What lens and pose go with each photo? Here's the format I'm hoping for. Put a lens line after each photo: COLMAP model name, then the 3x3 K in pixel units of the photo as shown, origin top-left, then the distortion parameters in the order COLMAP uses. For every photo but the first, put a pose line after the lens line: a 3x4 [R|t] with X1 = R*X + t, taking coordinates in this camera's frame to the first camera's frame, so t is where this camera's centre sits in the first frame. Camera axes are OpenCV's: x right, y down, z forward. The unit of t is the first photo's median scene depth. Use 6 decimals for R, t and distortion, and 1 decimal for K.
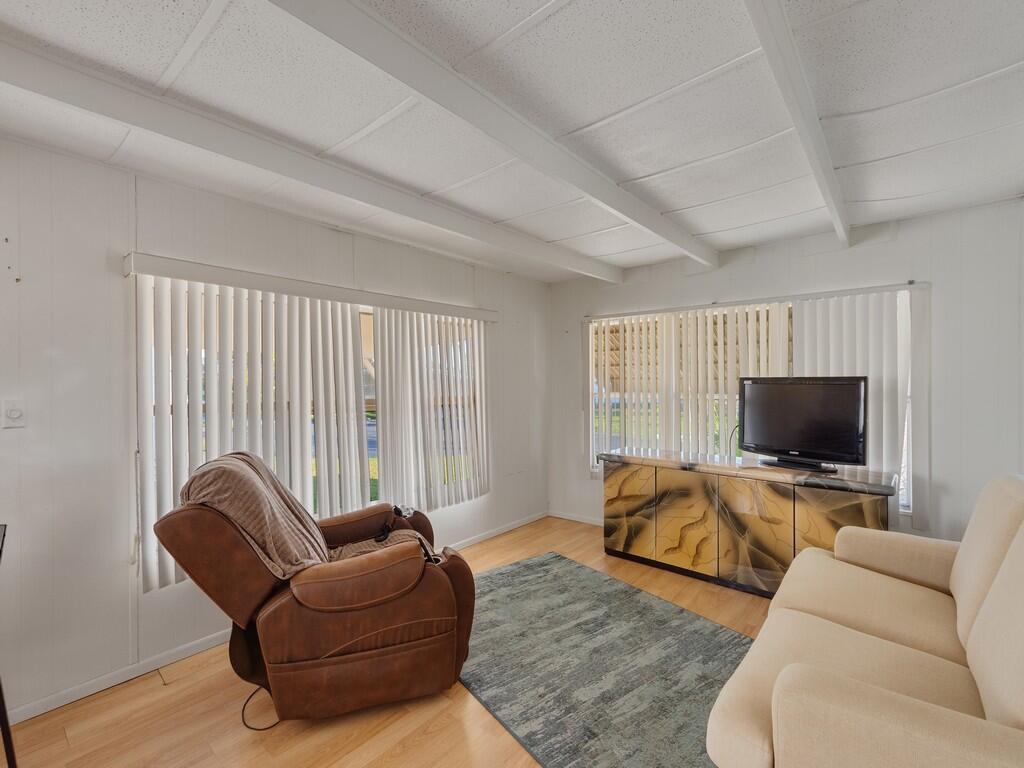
lens RADIAL K [[456.2, 0, 503.4], [0, 456.2, 391.9], [0, 0, 1]] dist [0.014109, -0.009941]
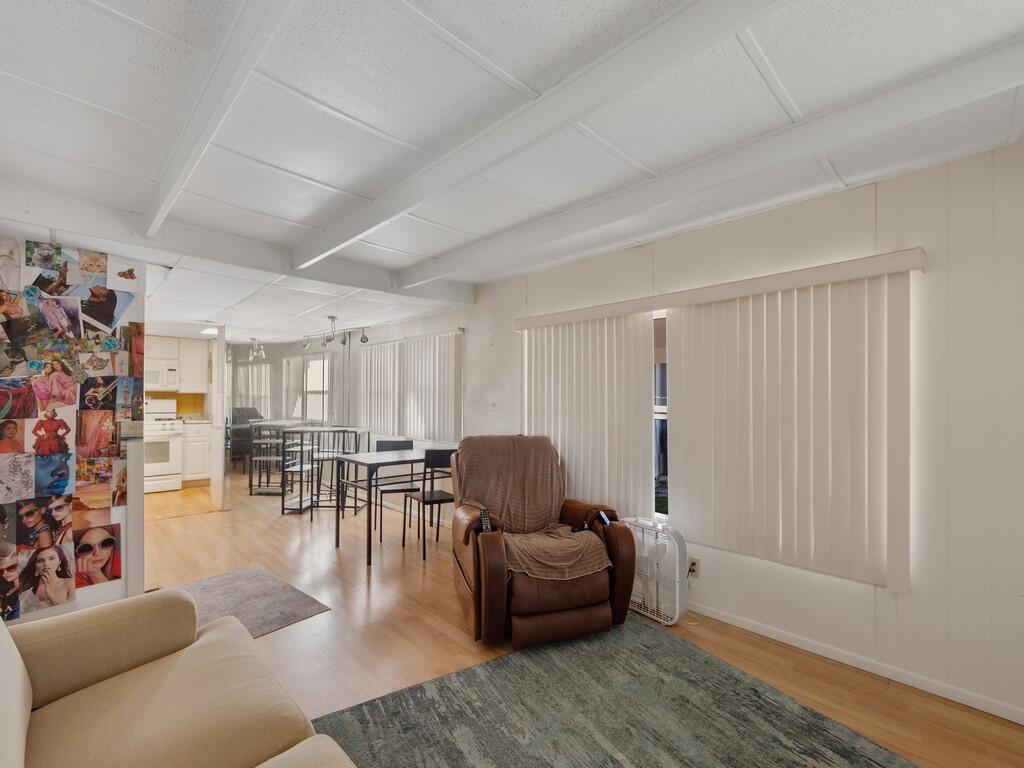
lens RADIAL K [[456.2, 0, 503.4], [0, 456.2, 391.9], [0, 0, 1]] dist [0.014109, -0.009941]
pose [[-0.103393, 0.000696, -0.994640, 0.843235], [-0.012815, 0.999916, 0.002032, -0.015662], [0.994558, 0.012957, -0.103375, 0.920156]]
